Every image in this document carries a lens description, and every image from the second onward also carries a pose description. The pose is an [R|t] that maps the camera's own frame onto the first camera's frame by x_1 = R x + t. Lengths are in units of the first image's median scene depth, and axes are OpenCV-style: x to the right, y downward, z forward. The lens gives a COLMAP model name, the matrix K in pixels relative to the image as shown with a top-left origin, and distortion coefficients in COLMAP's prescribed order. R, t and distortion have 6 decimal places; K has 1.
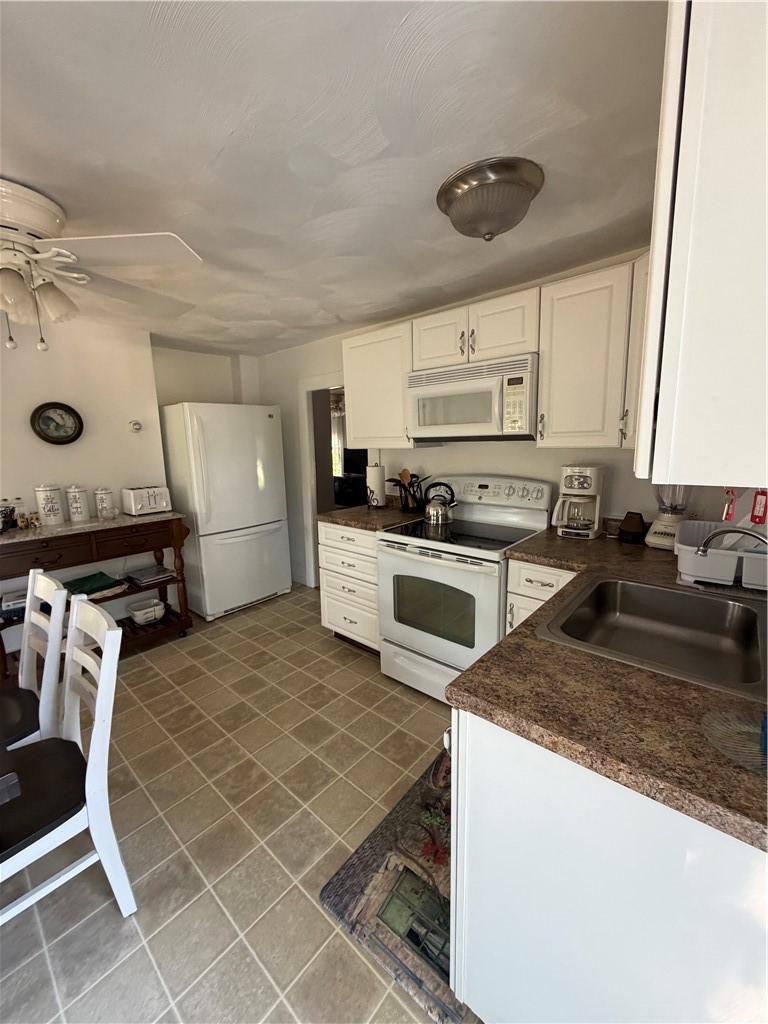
lens RADIAL K [[409.1, 0, 385.5], [0, 409.1, 509.4], [0, 0, 1]] dist [0.002703, 0.000331]
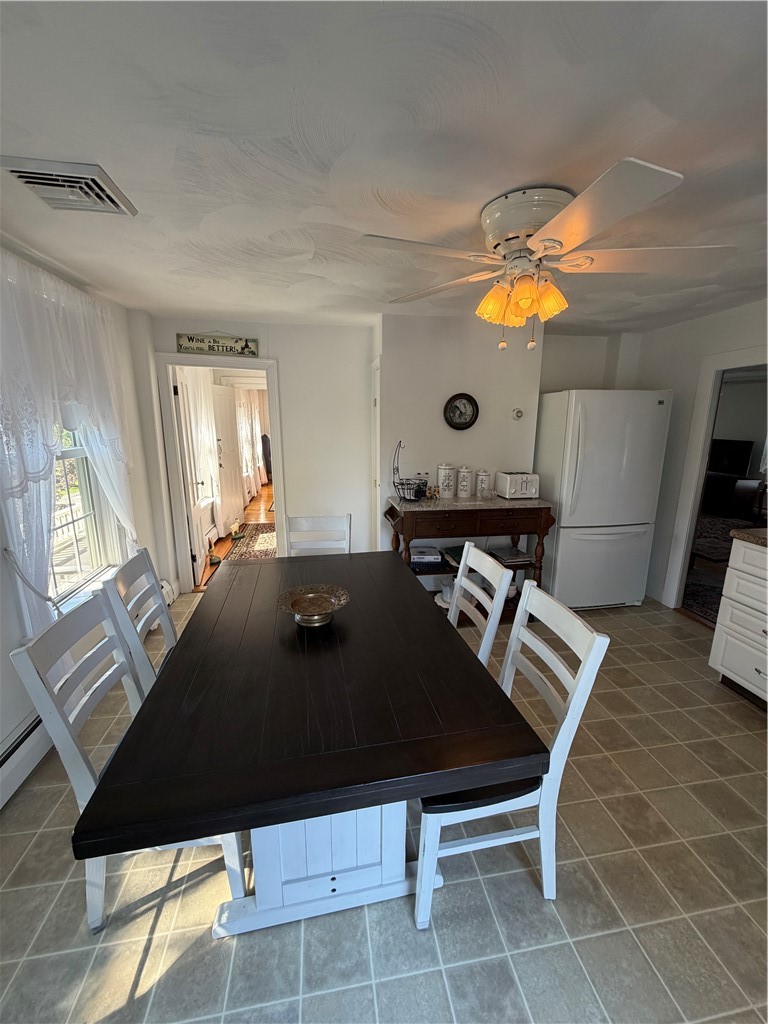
lens RADIAL K [[409.1, 0, 386.1], [0, 409.1, 511.3], [0, 0, 1]] dist [0.002703, 0.000331]
pose [[0.777644, 0.154659, -0.609385, -0.206256], [-0.127551, 0.987924, 0.087961, -0.006390], [0.615630, 0.009325, 0.787980, -0.032962]]
